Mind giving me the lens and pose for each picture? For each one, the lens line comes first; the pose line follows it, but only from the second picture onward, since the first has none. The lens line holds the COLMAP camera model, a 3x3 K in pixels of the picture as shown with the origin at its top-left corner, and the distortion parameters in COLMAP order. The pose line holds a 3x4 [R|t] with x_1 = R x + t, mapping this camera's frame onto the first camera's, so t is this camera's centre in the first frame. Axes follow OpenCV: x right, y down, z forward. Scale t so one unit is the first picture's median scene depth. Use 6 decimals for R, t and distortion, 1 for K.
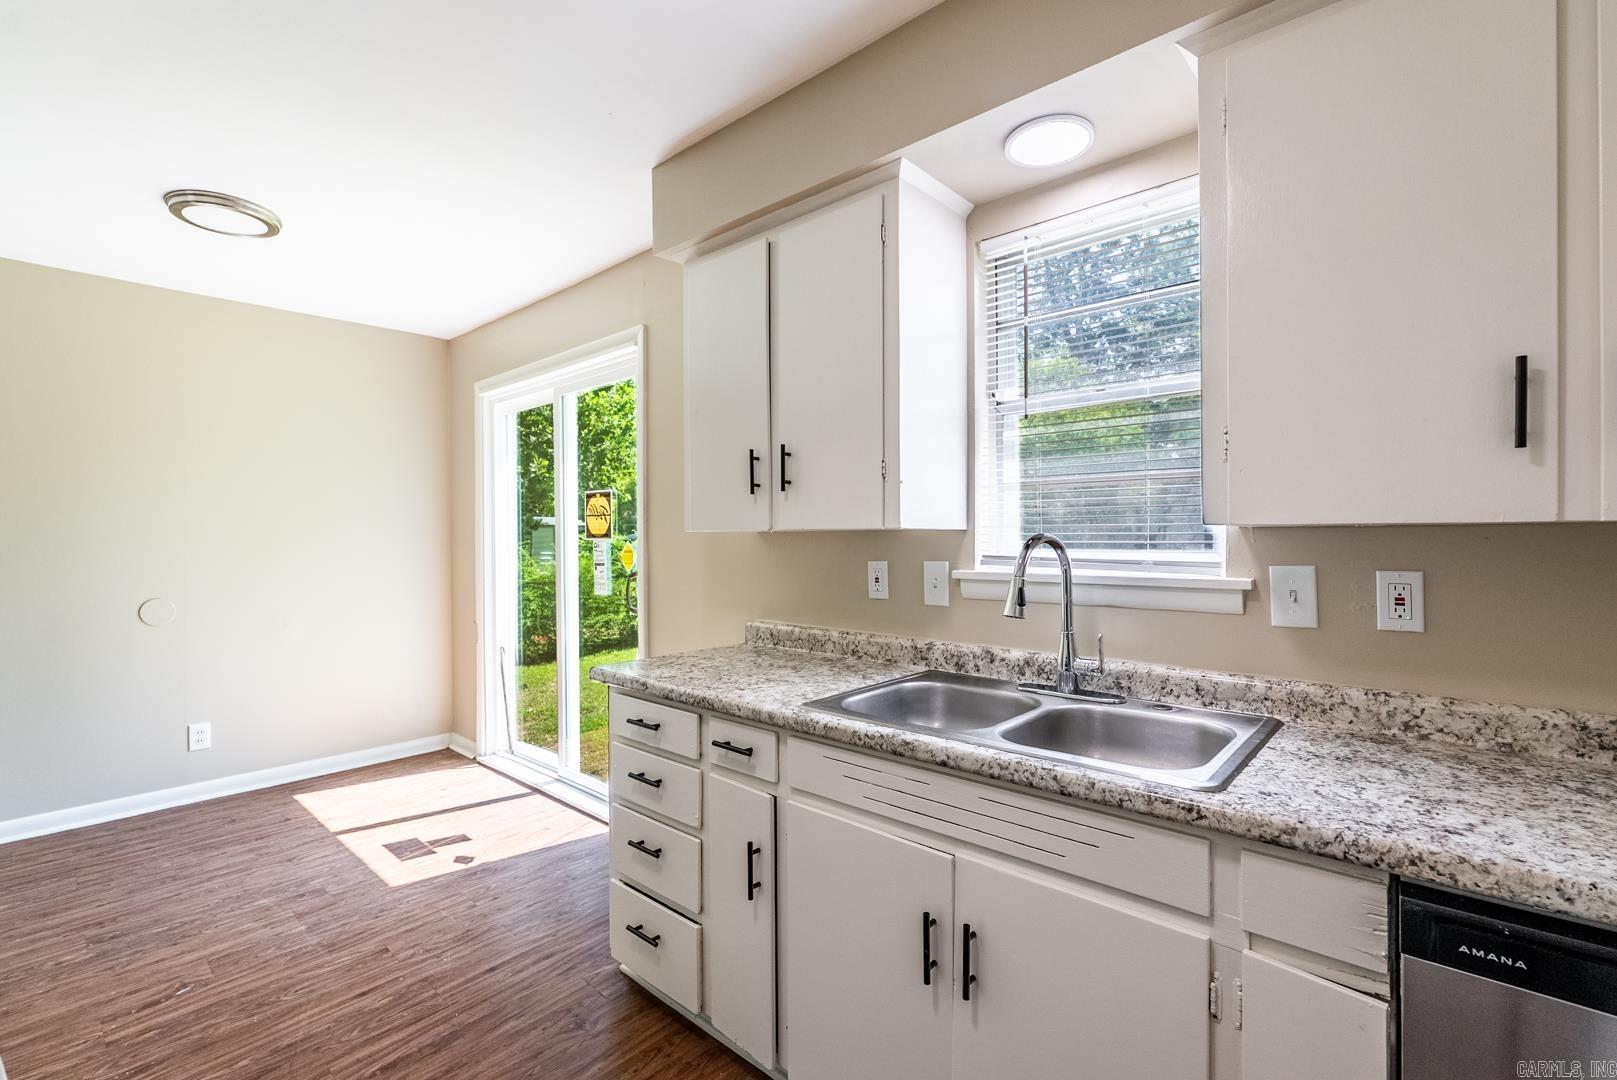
lens RADIAL K [[718.1, 0, 798.9], [0, 718.1, 544.0], [0, 0, 1]] dist [0.002670, 0.000434]
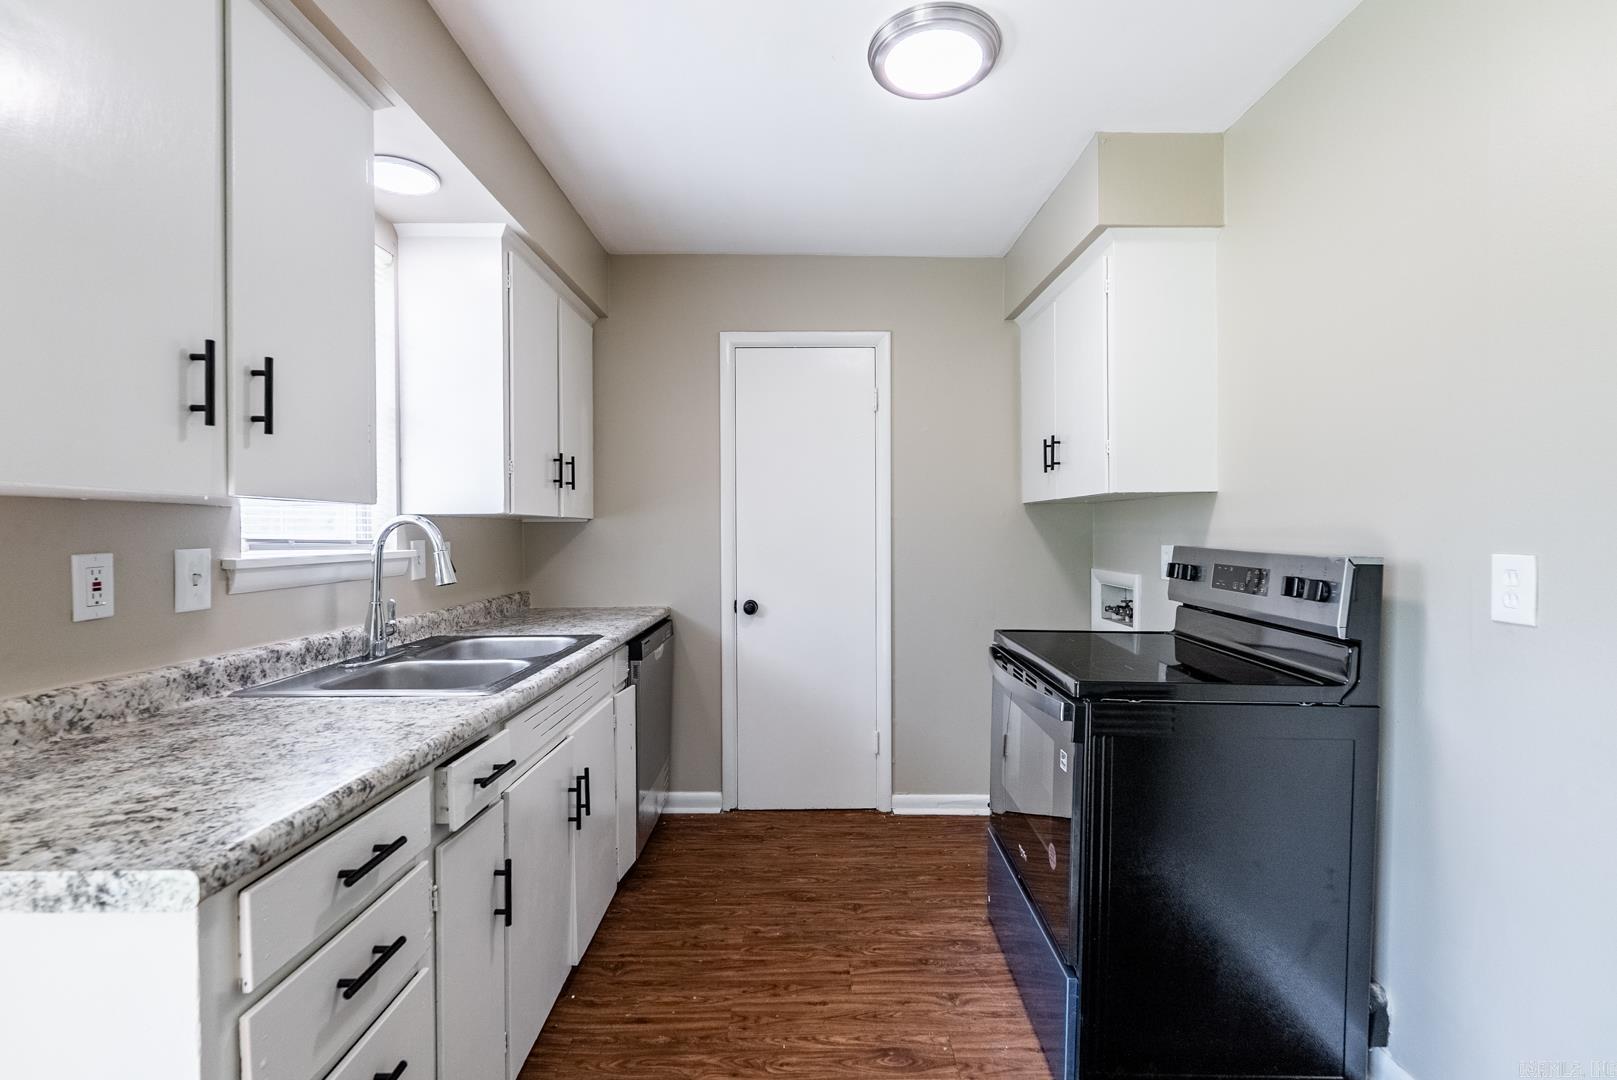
lens RADIAL K [[718.1, 0, 804.0], [0, 718.1, 540.6], [0, 0, 1]] dist [0.002670, 0.000434]
pose [[-0.675240, -0.004968, 0.737581, -0.475891], [0.003712, 0.999942, 0.010134, 0.015484], [-0.737589, 0.009581, -0.675182, 0.967745]]
